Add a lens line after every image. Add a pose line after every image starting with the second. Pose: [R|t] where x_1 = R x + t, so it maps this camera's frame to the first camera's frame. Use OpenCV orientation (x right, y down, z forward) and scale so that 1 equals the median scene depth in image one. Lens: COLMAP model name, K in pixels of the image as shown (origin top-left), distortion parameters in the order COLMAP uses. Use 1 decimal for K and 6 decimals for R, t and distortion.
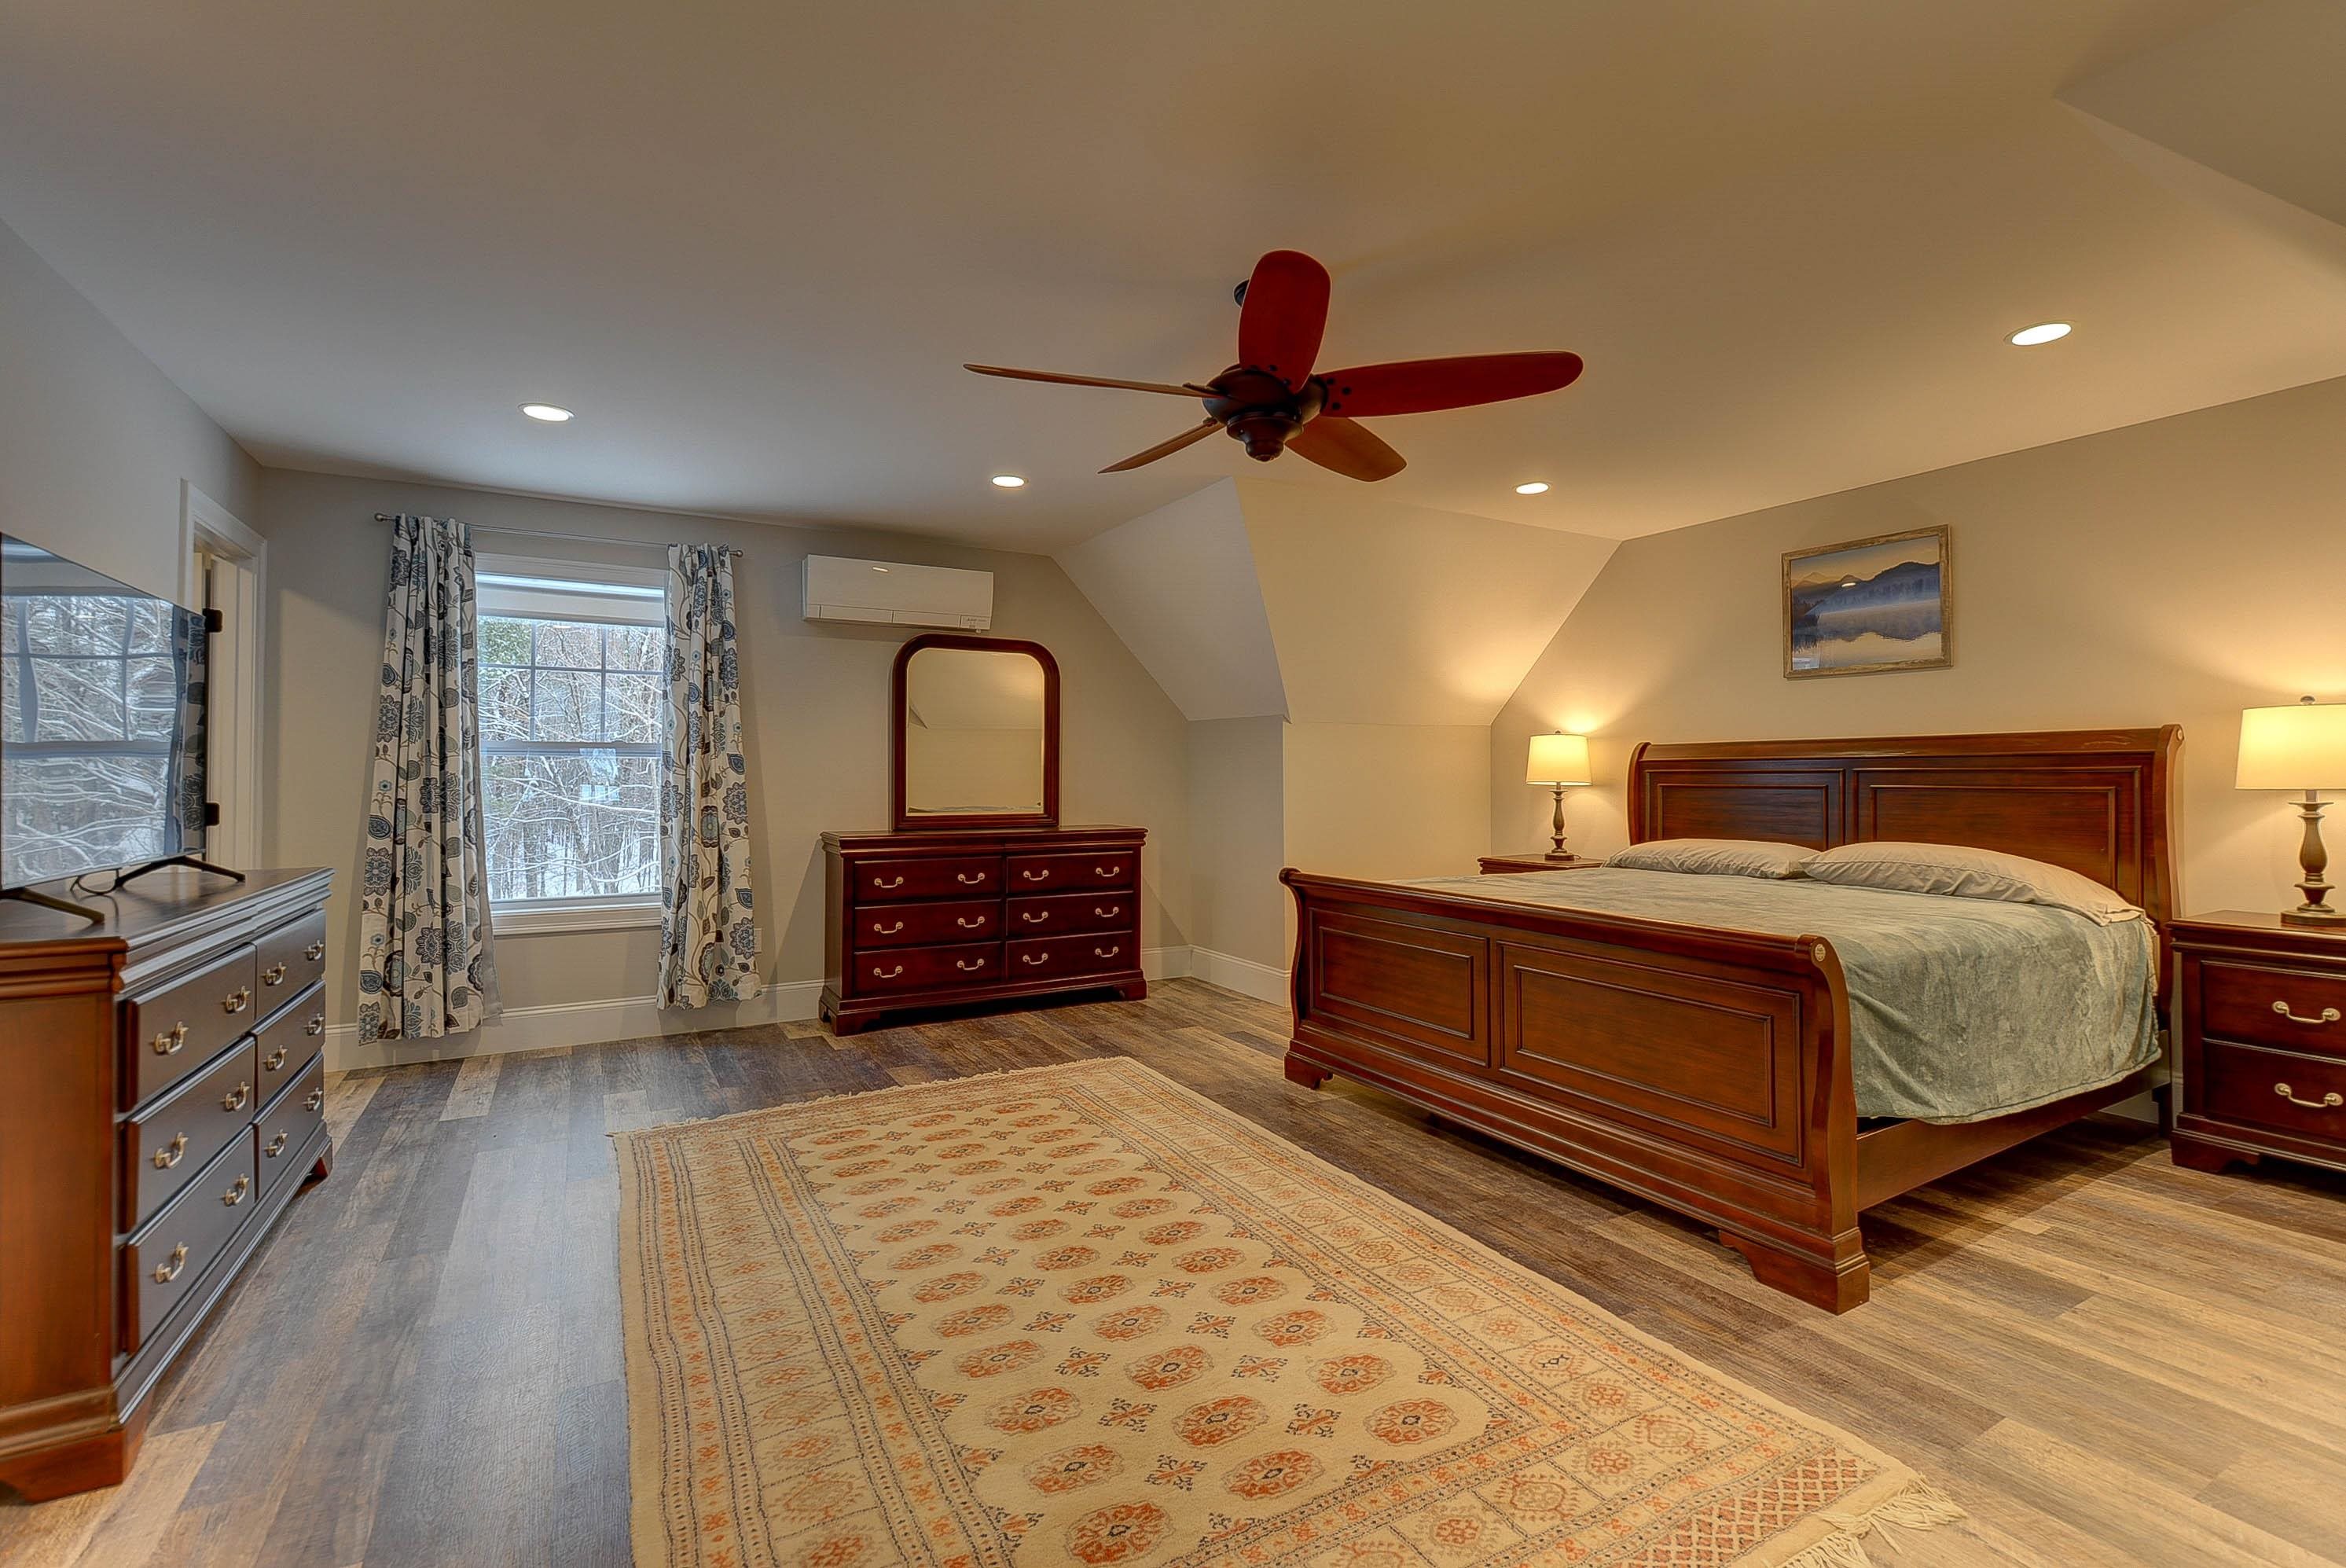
lens RADIAL K [[1026.7, 0, 1182.4], [0, 1026.7, 767.7], [0, 0, 1]] dist [-0.003868, -0.000356]
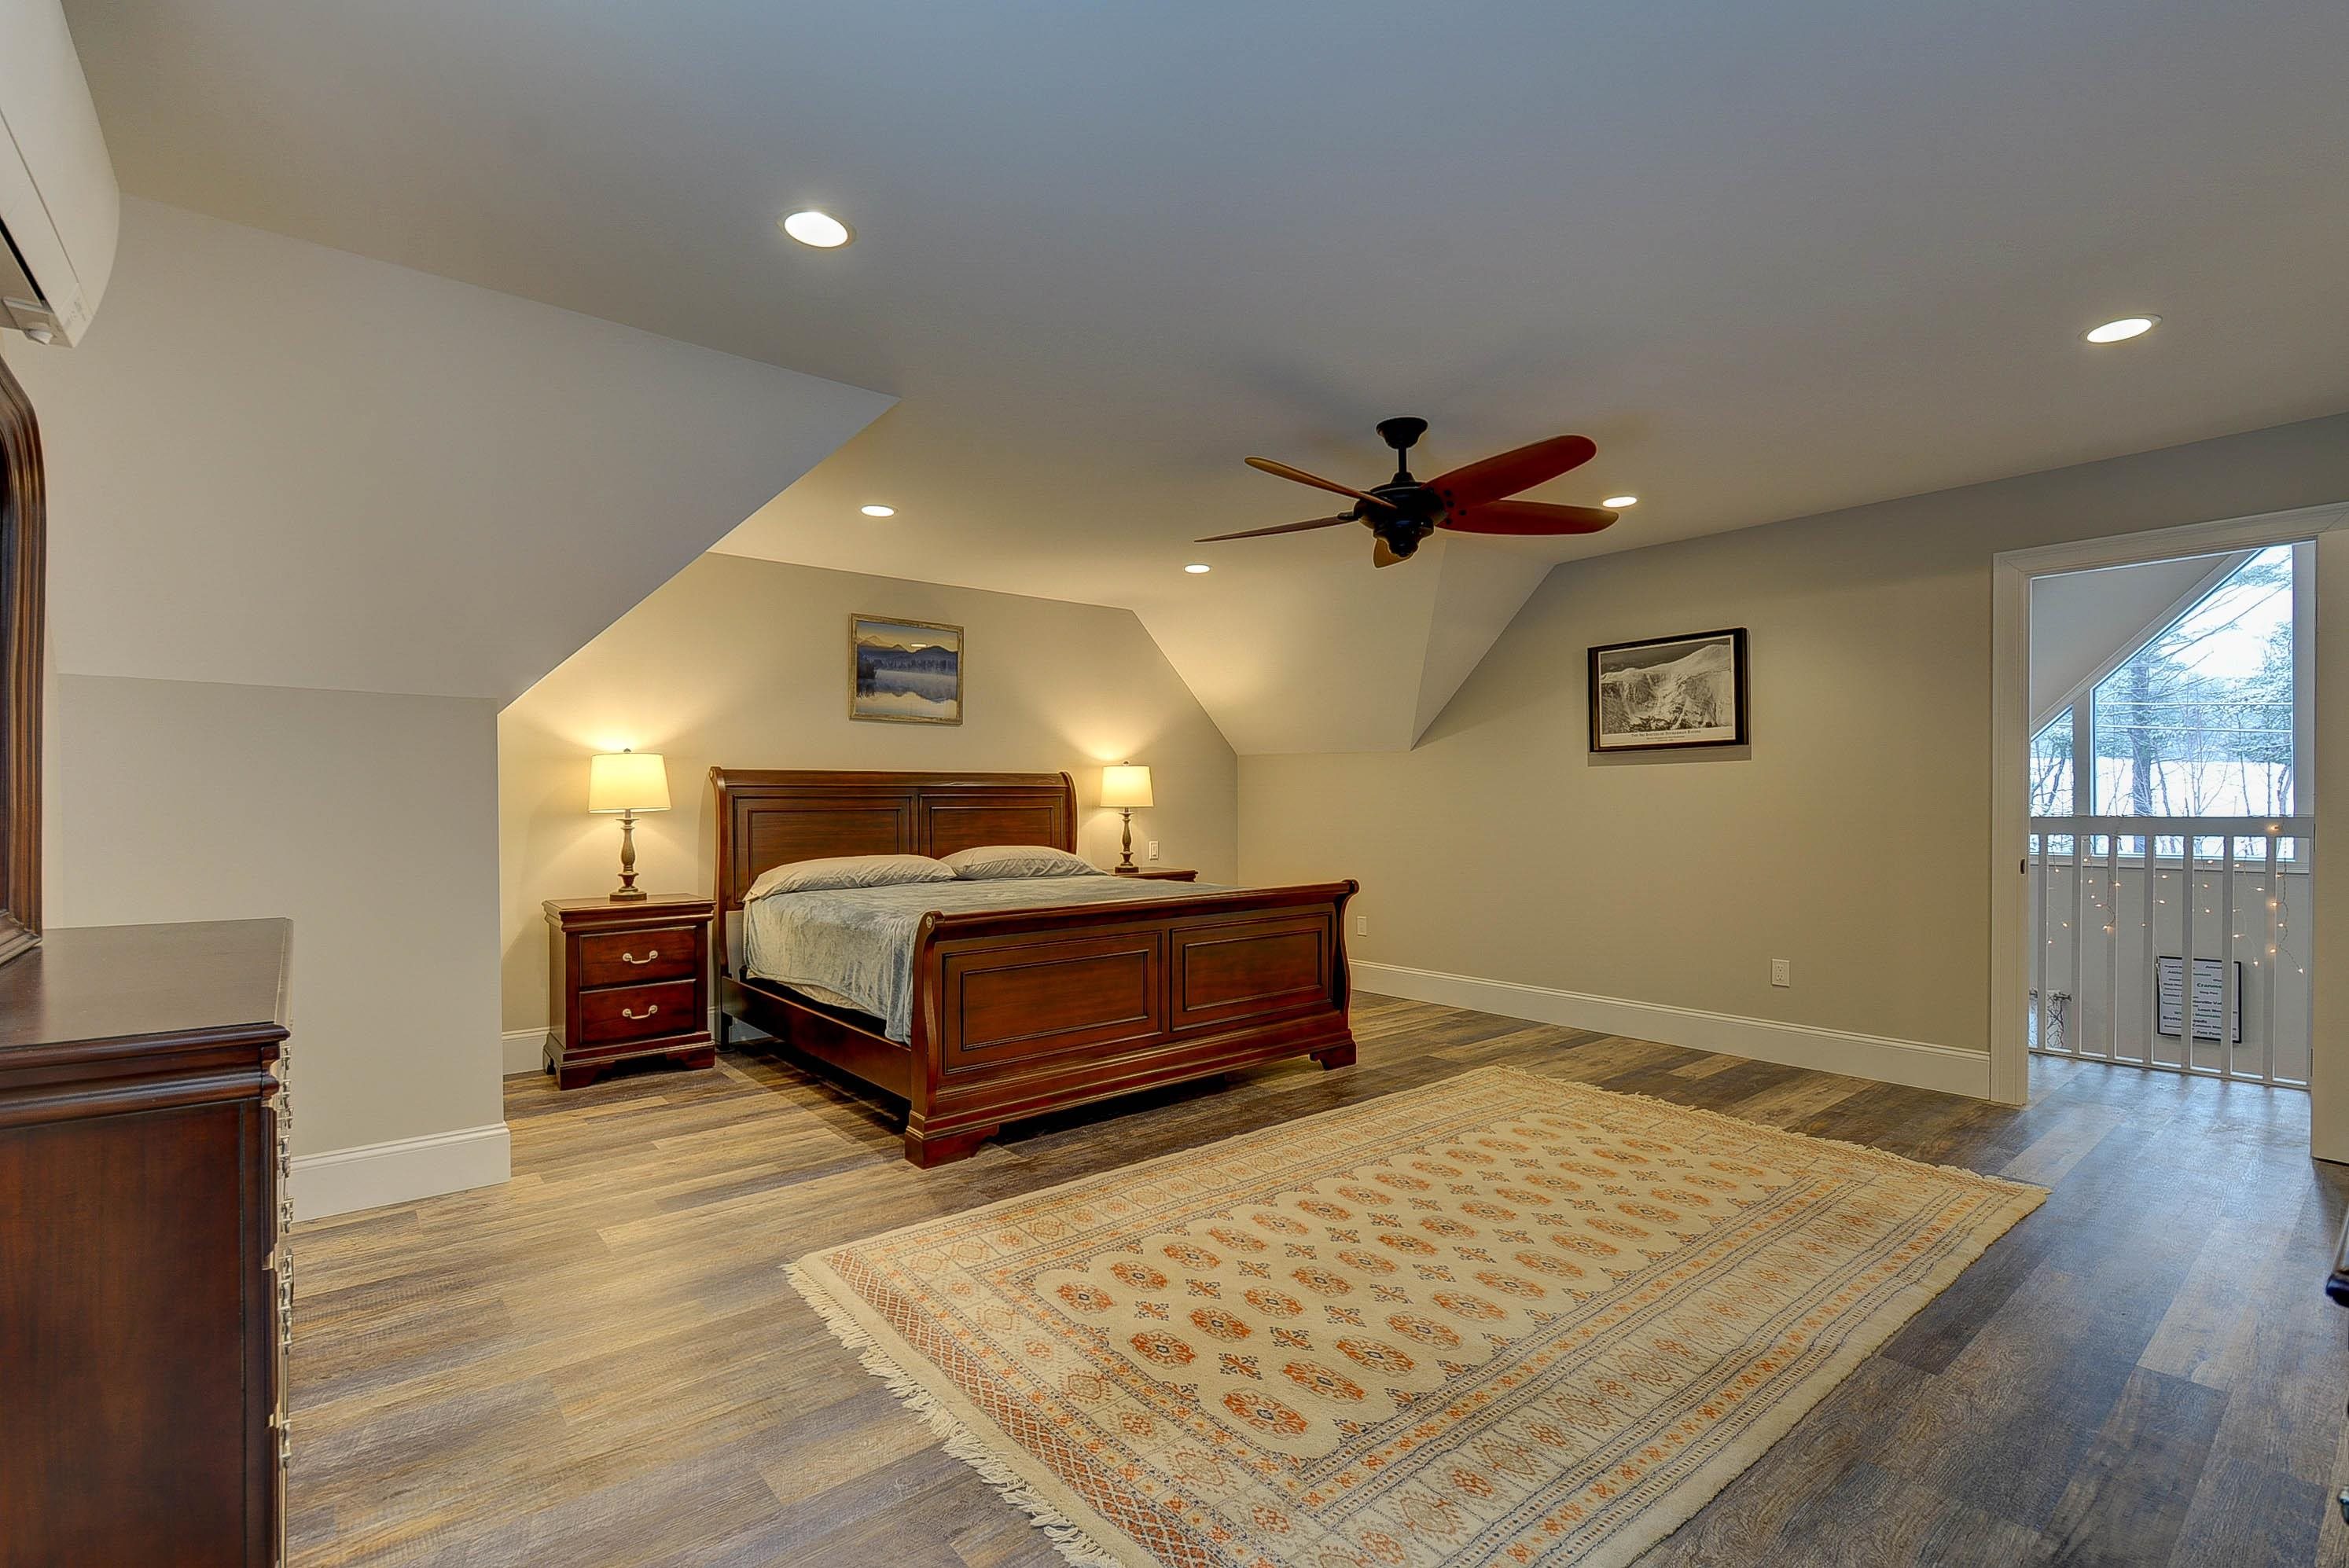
lens RADIAL K [[1027.3, 0, 1163.0], [0, 1027.3, 816.5], [0, 0, 1]] dist [0.018922, -0.000021]
pose [[-0.146208, -0.017646, 0.989097, -0.901537], [-0.007158, 0.999834, 0.016779, 0.005108], [-0.989228, -0.004627, -0.146310, 1.136245]]
